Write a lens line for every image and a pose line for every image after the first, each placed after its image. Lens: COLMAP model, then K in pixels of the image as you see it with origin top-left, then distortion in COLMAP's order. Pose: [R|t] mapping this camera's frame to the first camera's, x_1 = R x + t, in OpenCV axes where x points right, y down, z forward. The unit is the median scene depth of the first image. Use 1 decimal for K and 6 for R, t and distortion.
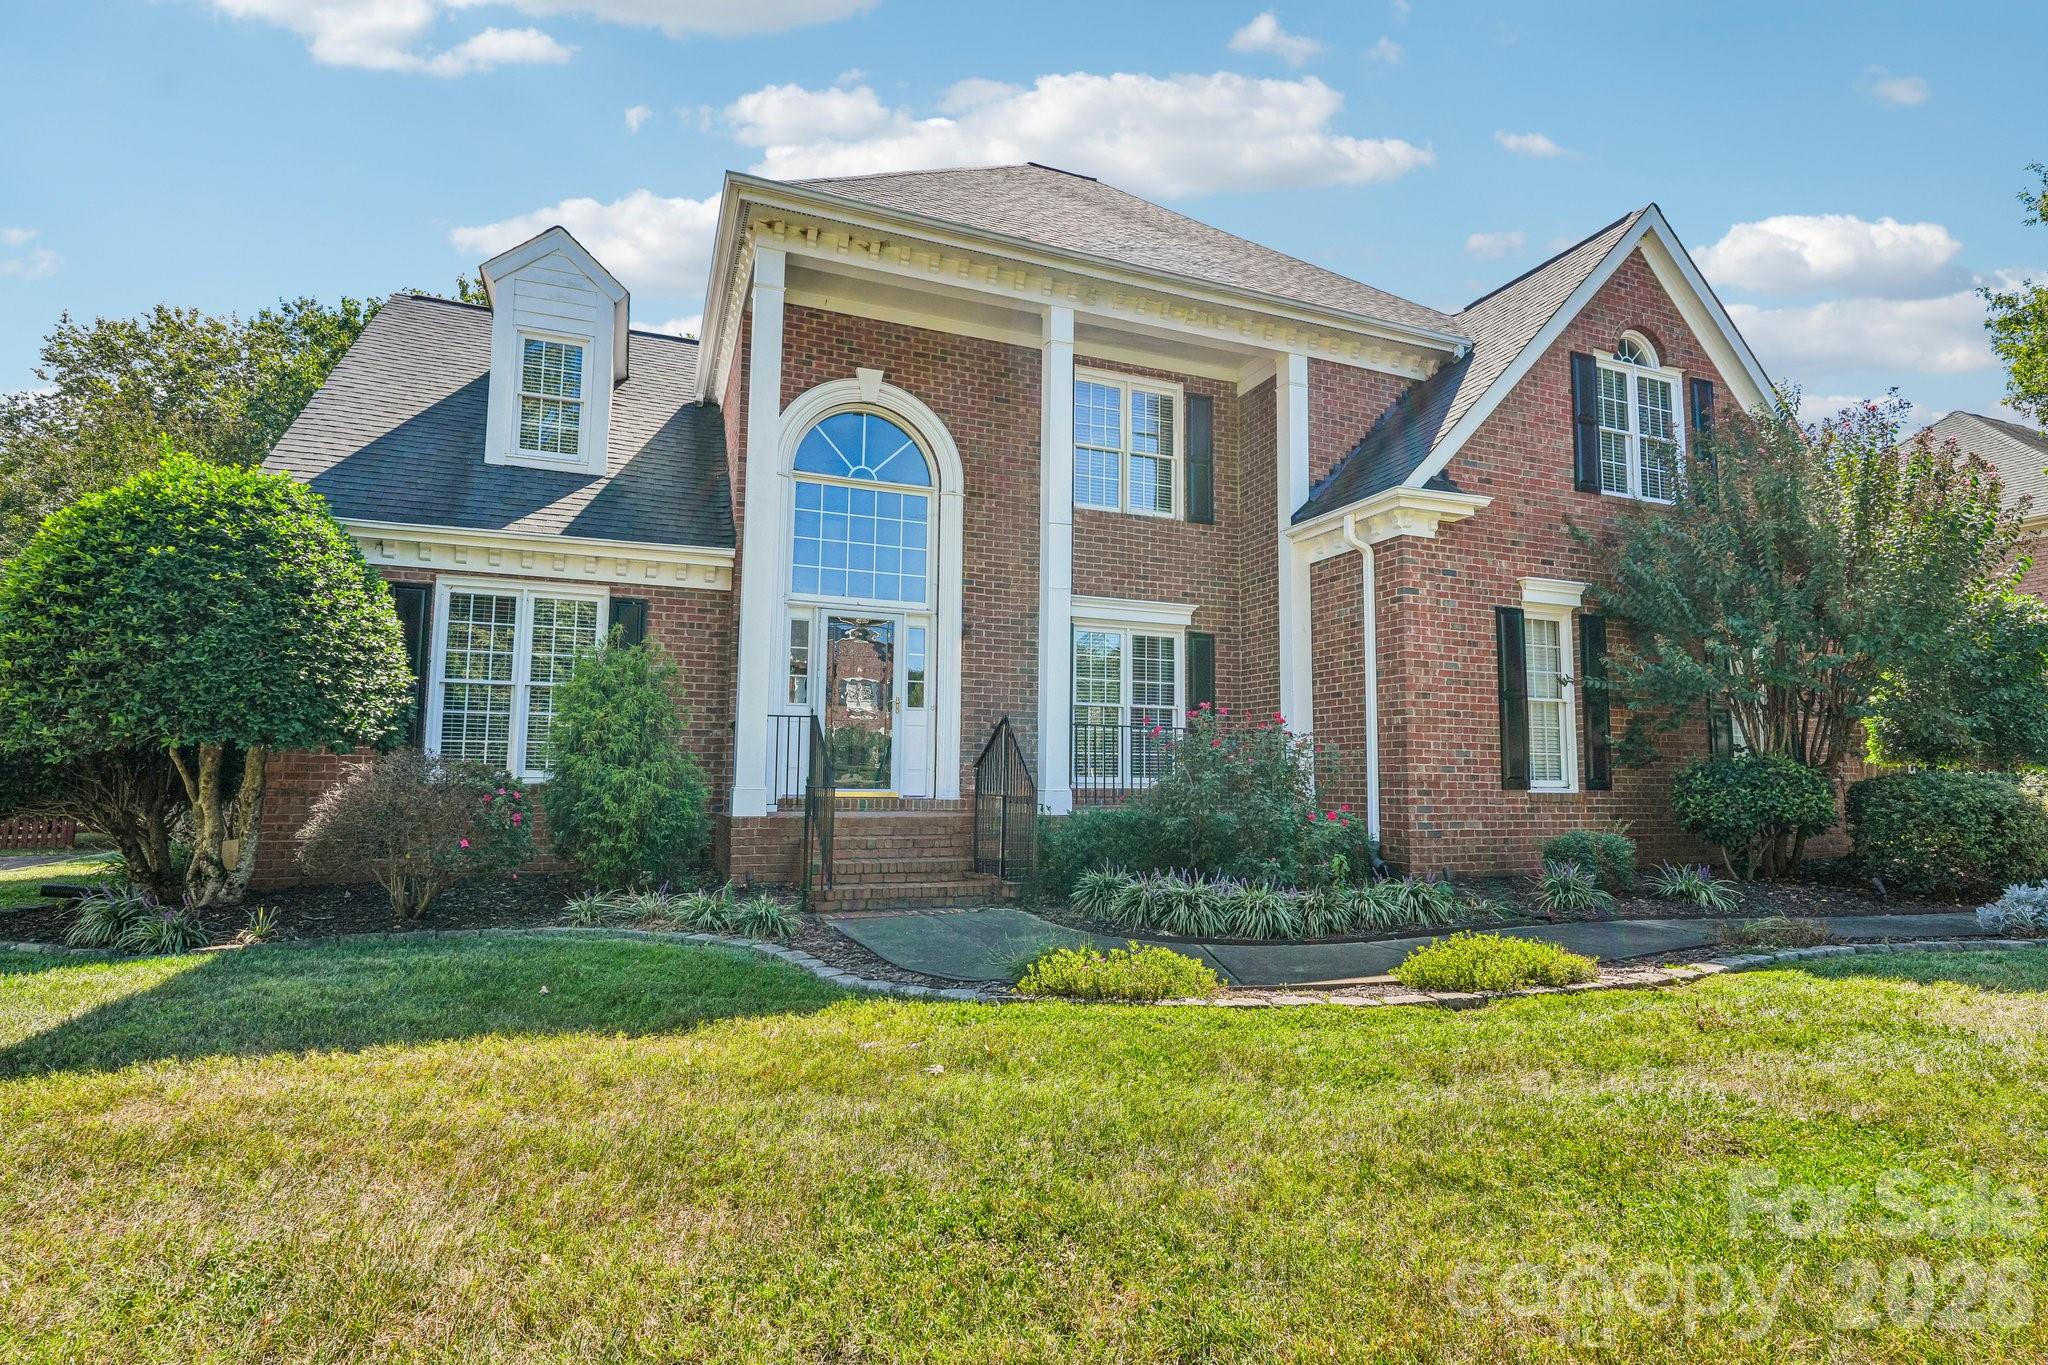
lens RADIAL K [[1007.2, 0, 1013.0], [0, 1007.2, 682.9], [0, 0, 1]] dist [0.000035, 0.000197]
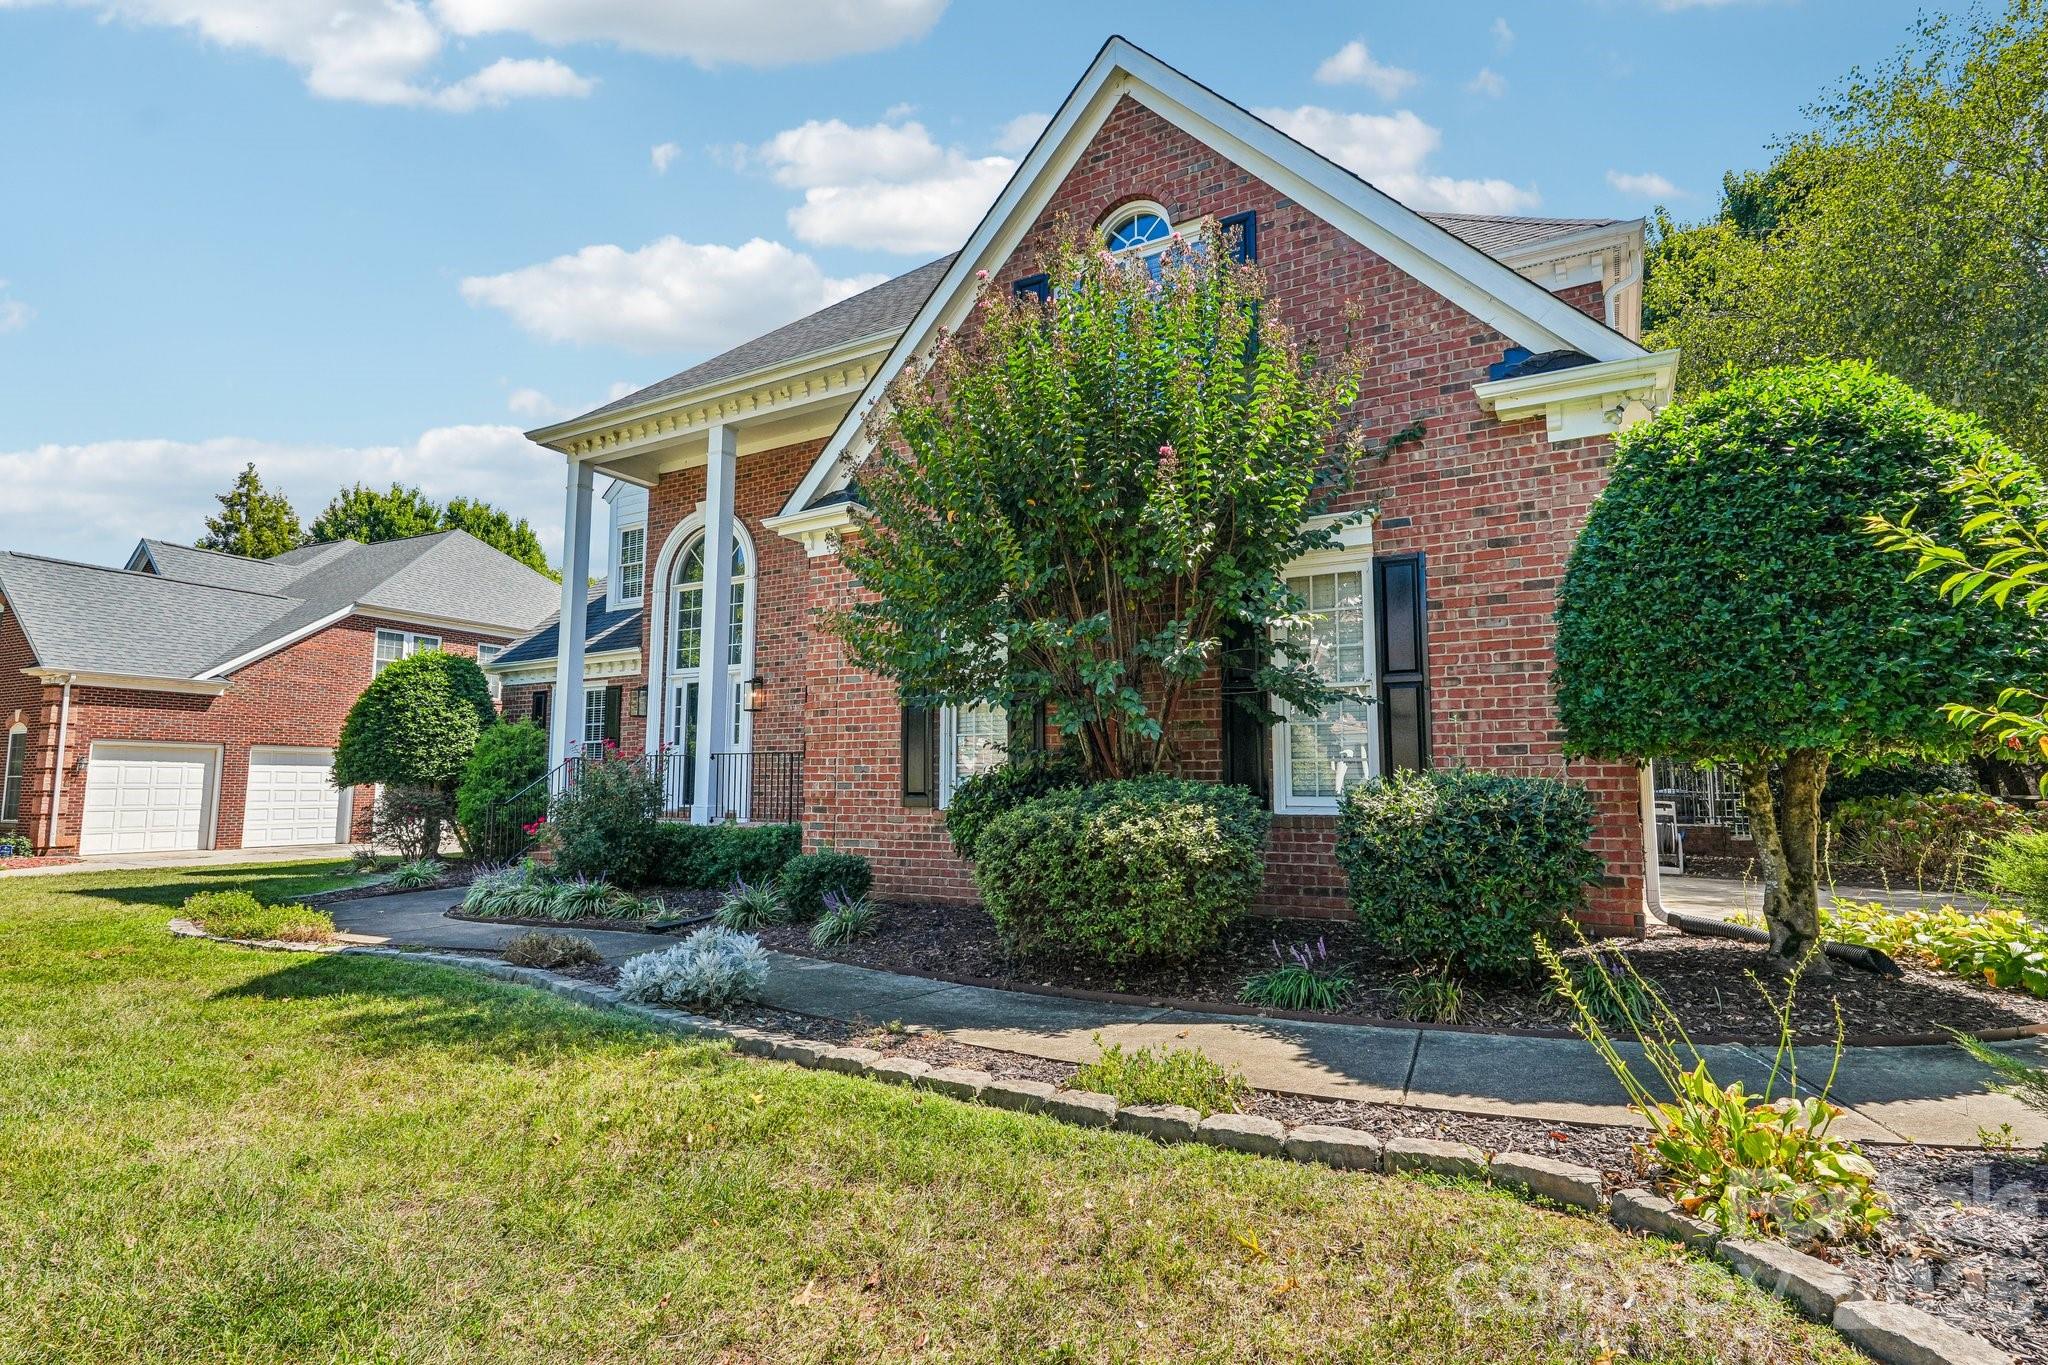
lens RADIAL K [[1007.2, 0, 1013.0], [0, 1007.2, 682.9], [0, 0, 1]] dist [0.000035, 0.000197]
pose [[0.619325, -0.096369, -0.779198, 1.313682], [0.081446, 0.994970, -0.058319, 0.057037], [0.780899, -0.027344, 0.624059, 0.521975]]
